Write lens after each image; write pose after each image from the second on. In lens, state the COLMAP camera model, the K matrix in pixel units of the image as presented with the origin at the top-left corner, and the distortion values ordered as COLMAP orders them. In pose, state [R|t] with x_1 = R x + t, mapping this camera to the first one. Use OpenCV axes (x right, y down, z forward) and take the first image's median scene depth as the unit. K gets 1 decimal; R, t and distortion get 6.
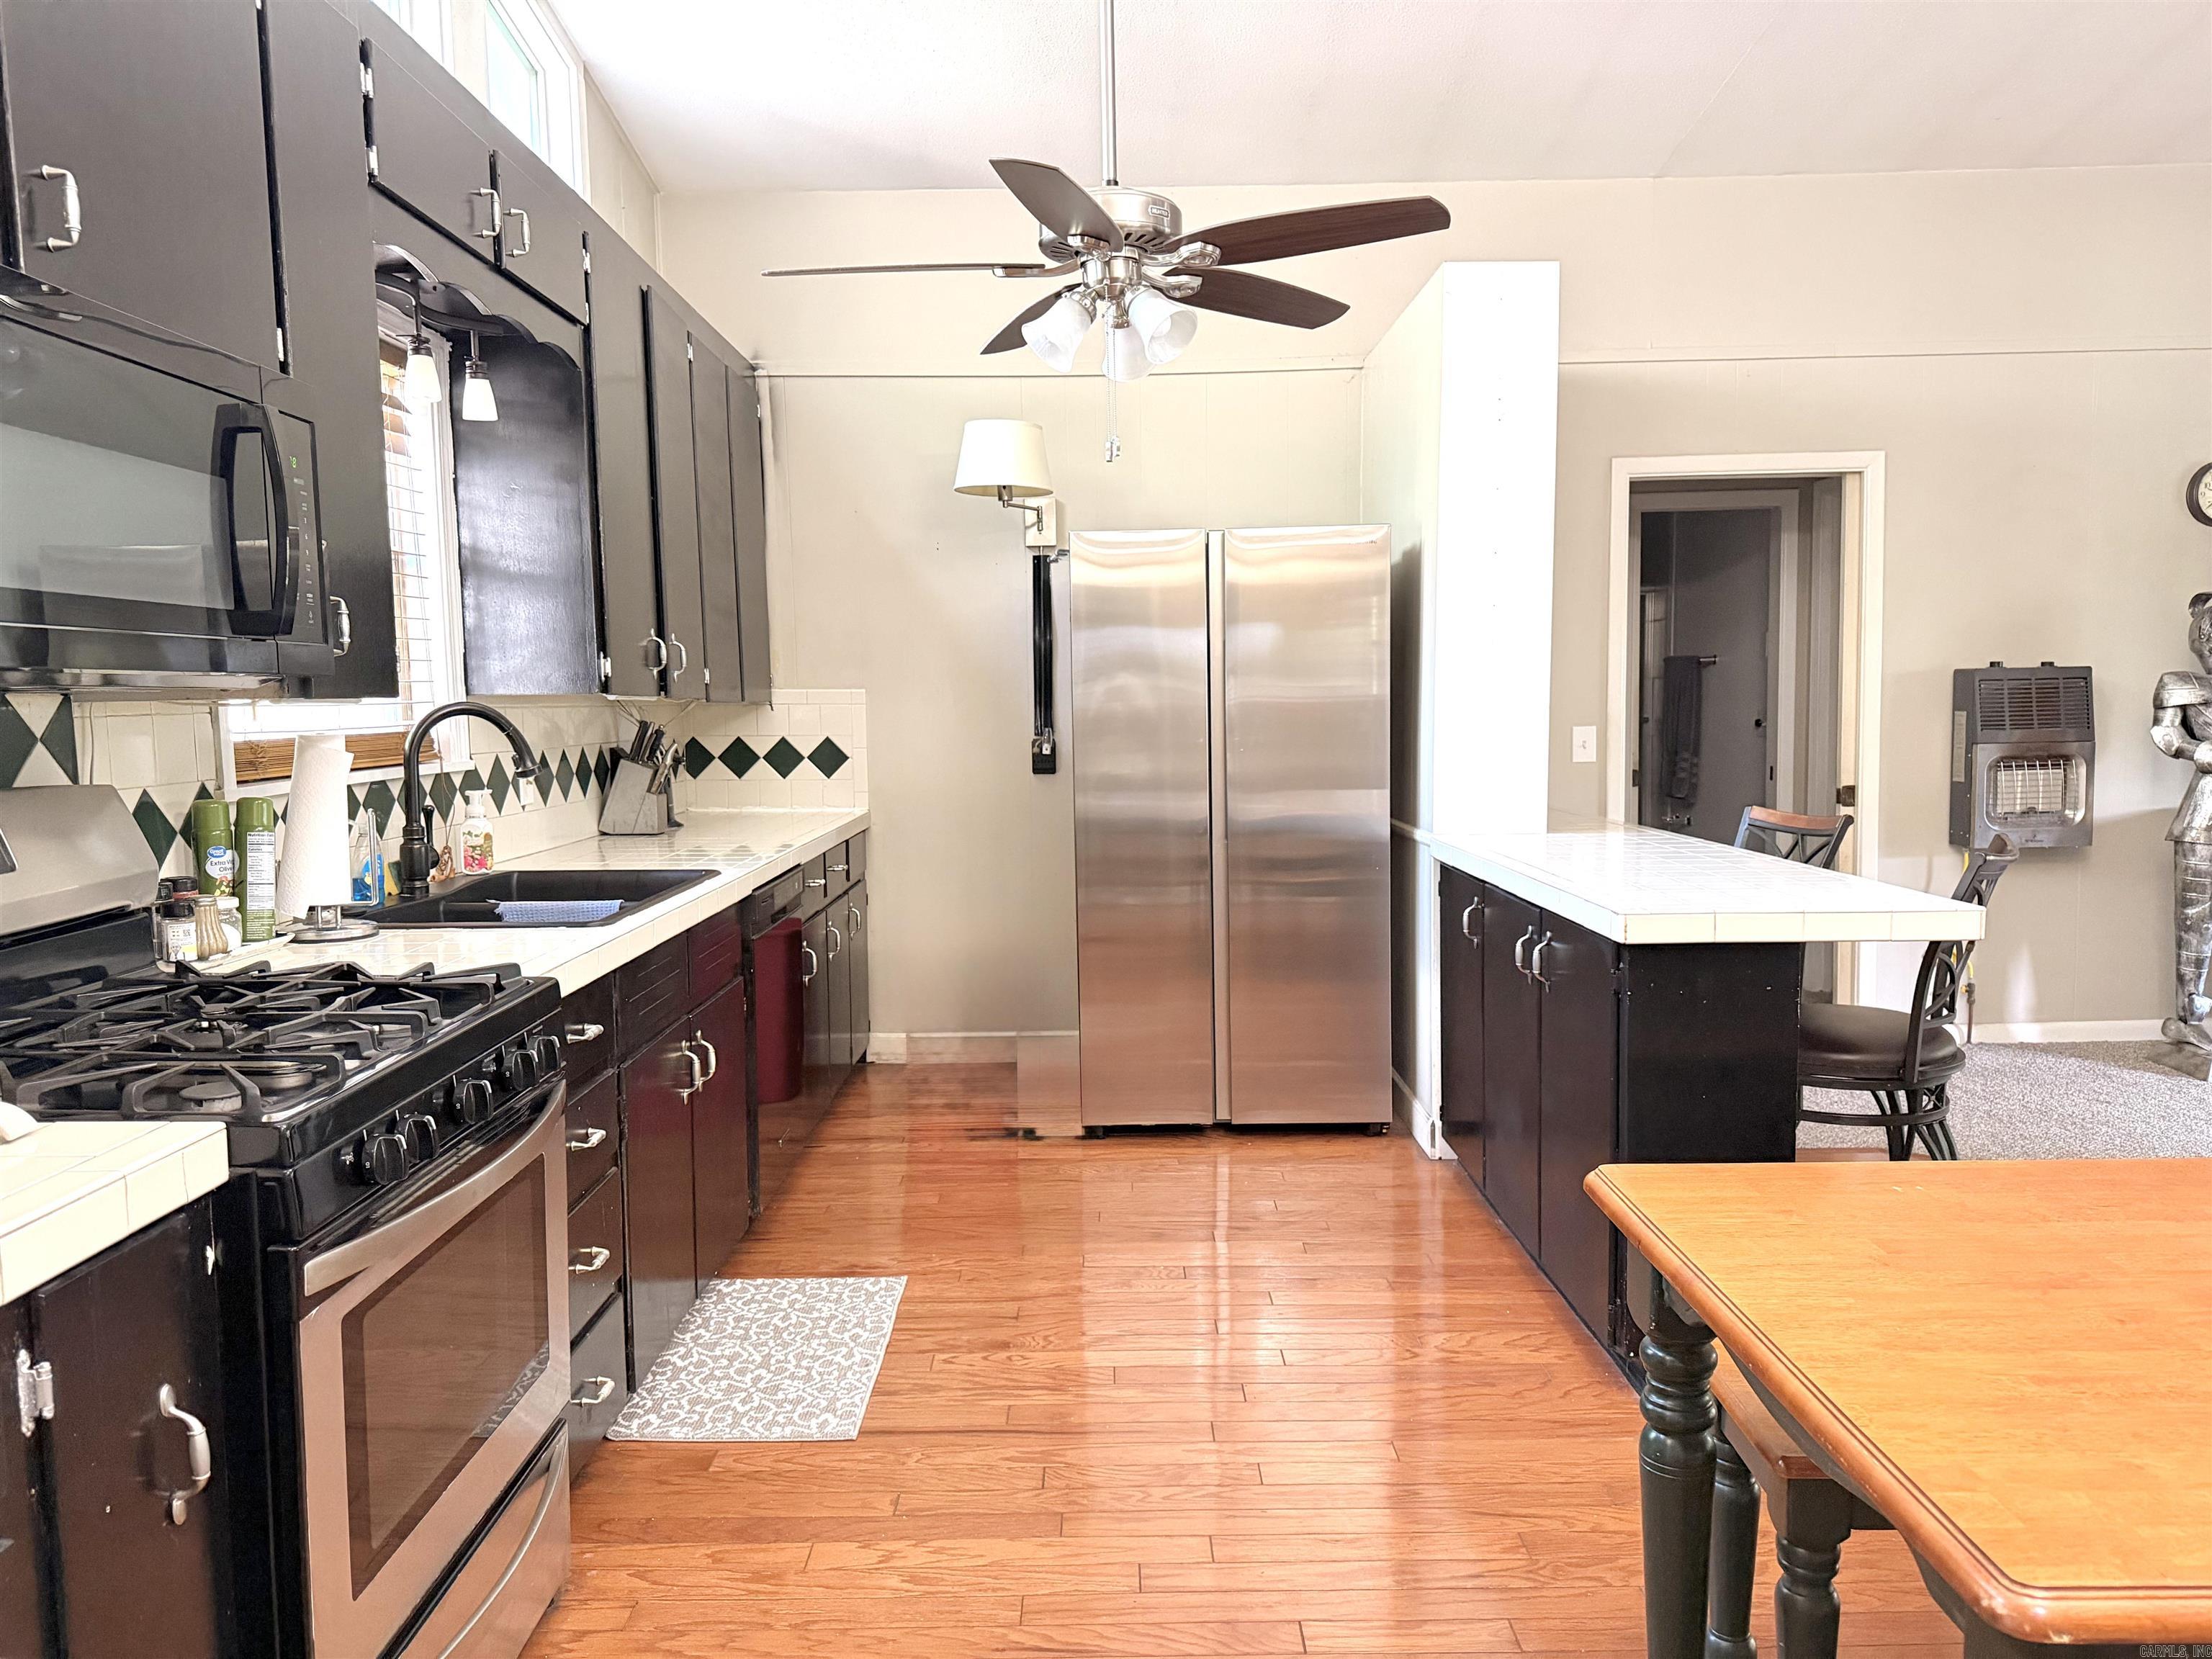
lens RADIAL K [[1531.5, 0, 1106.0], [0, 1531.5, 829.5], [0, 0, 1]] dist [0.071028, -0.000702]
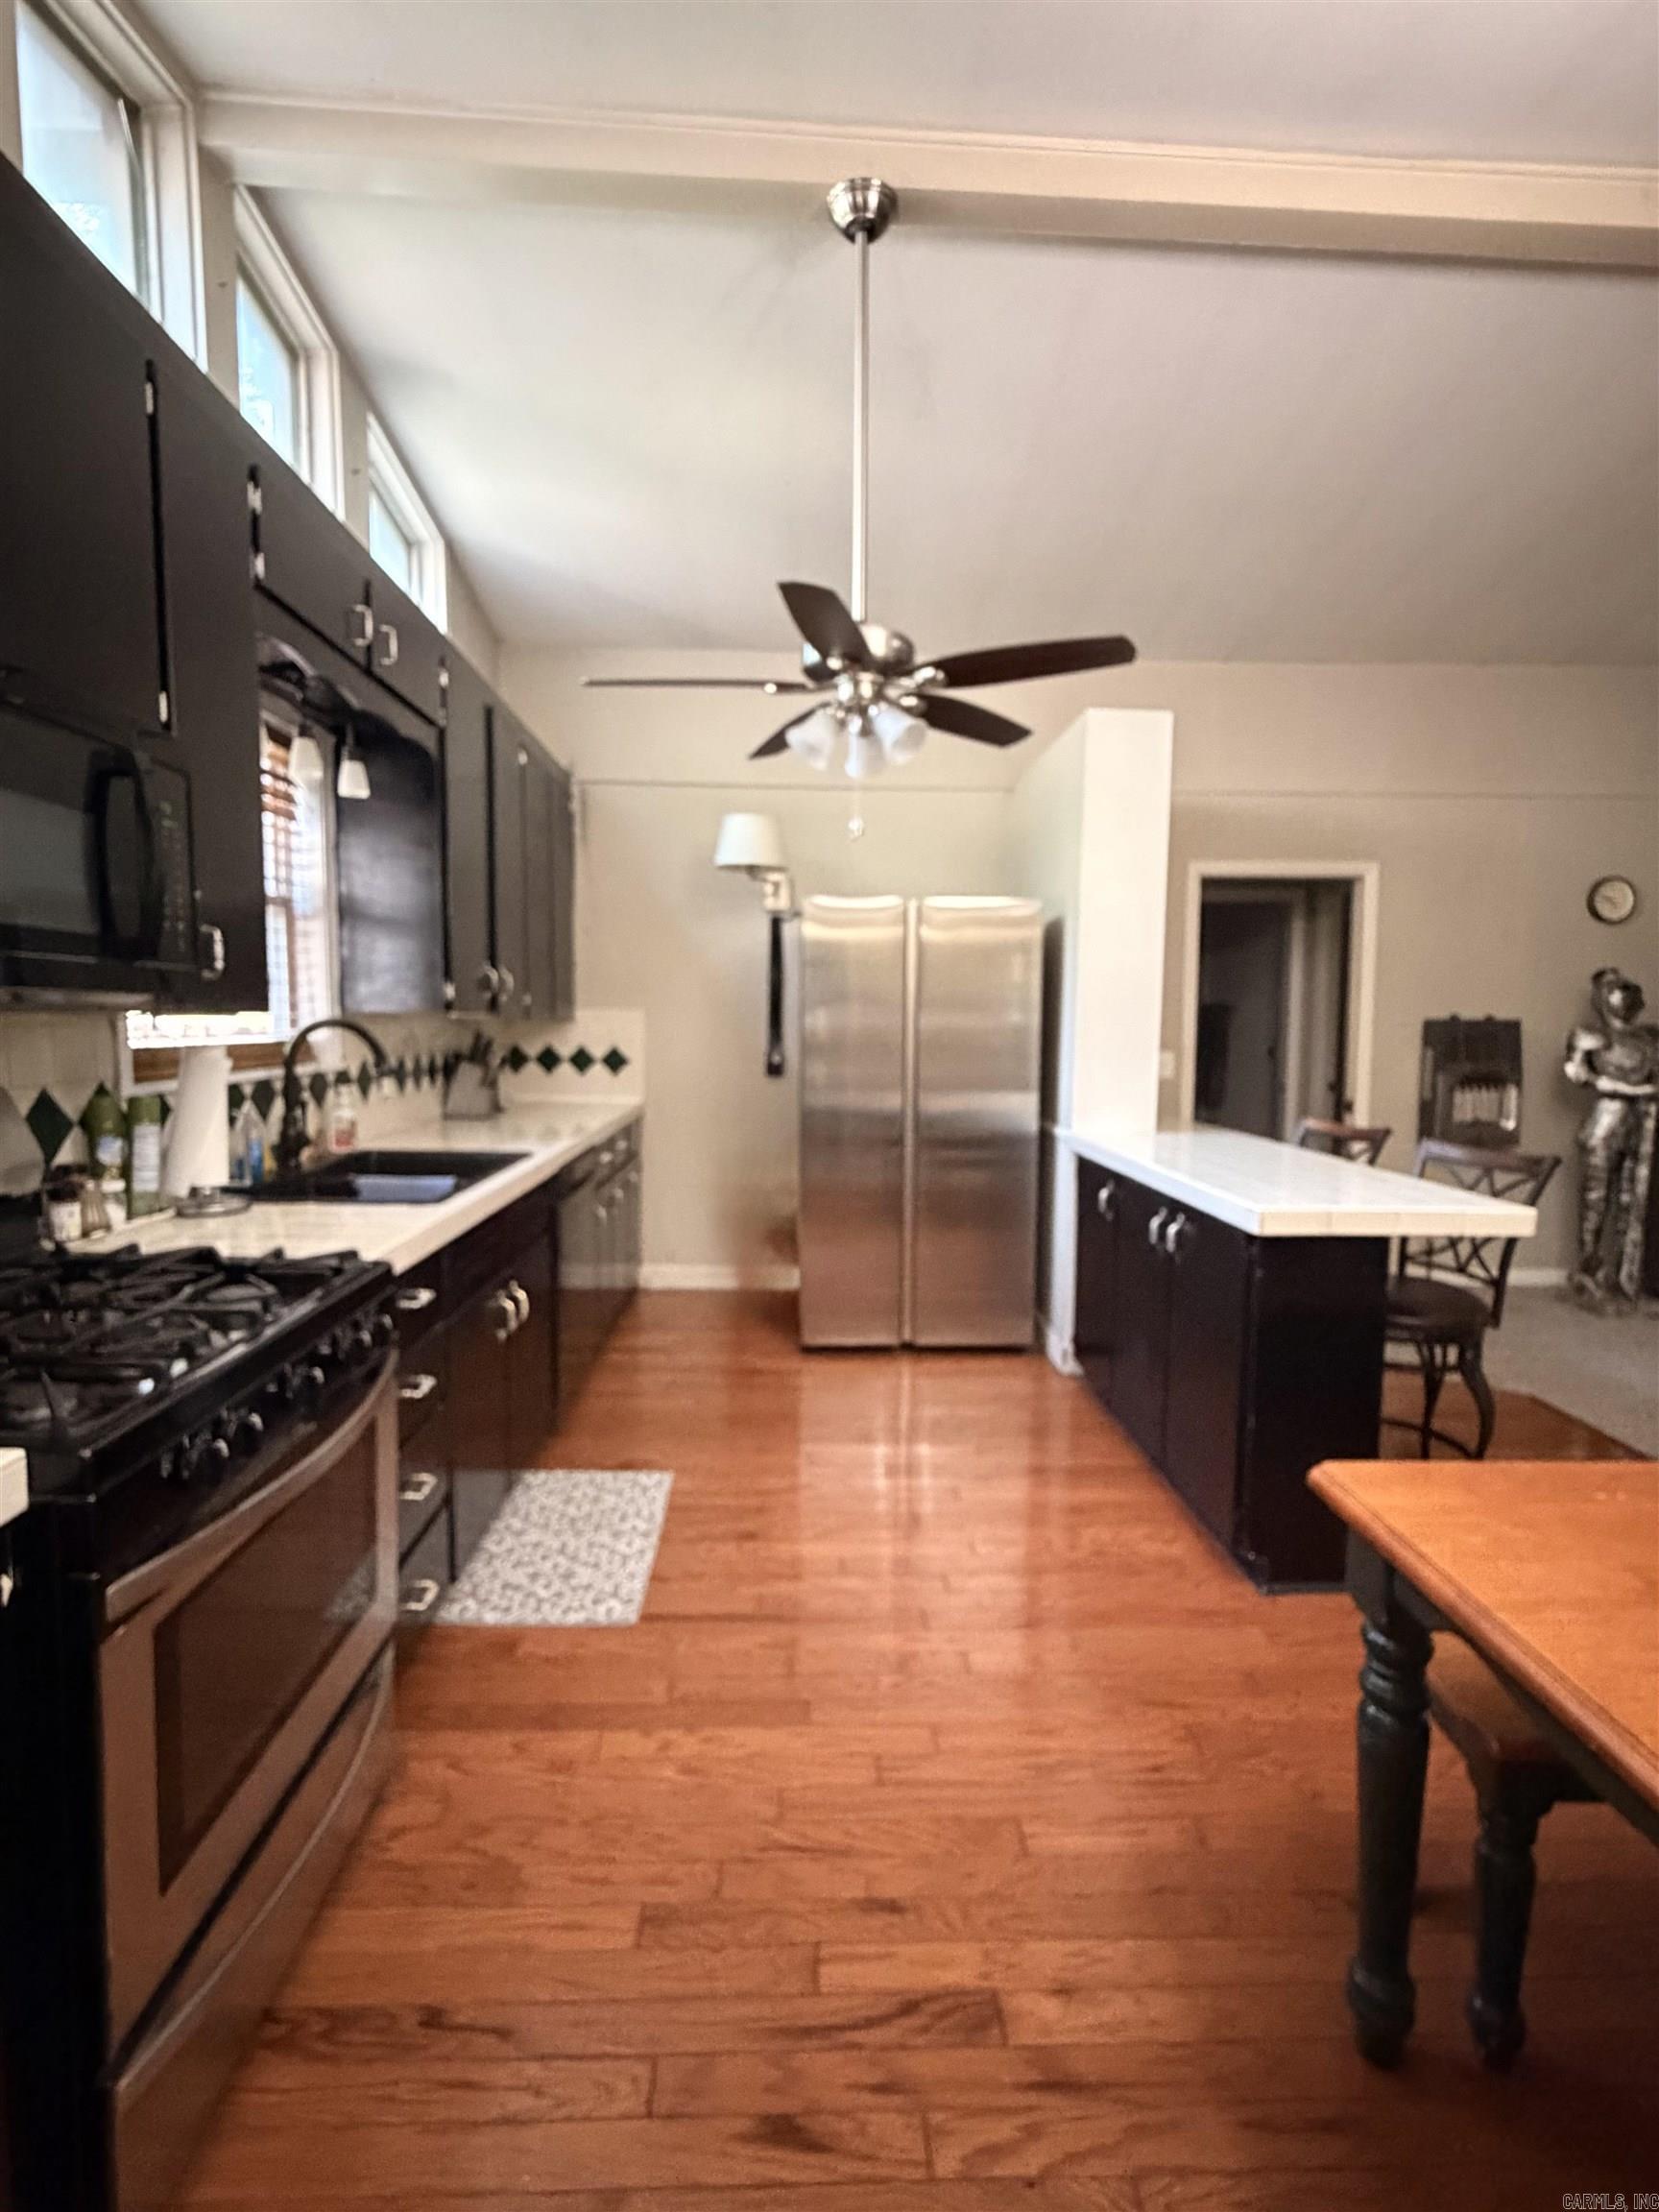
lens RADIAL K [[1046.0, 0, 837.4], [0, 1046.0, 1102.3], [0, 0, 1]] dist [-0.000952, 0.059663]
pose [[0.999040, 0.022360, 0.037680, -0.035320], [-0.022099, 0.999729, -0.007321, -0.015777], [-0.037833, 0.006482, 0.999263, 0.131423]]
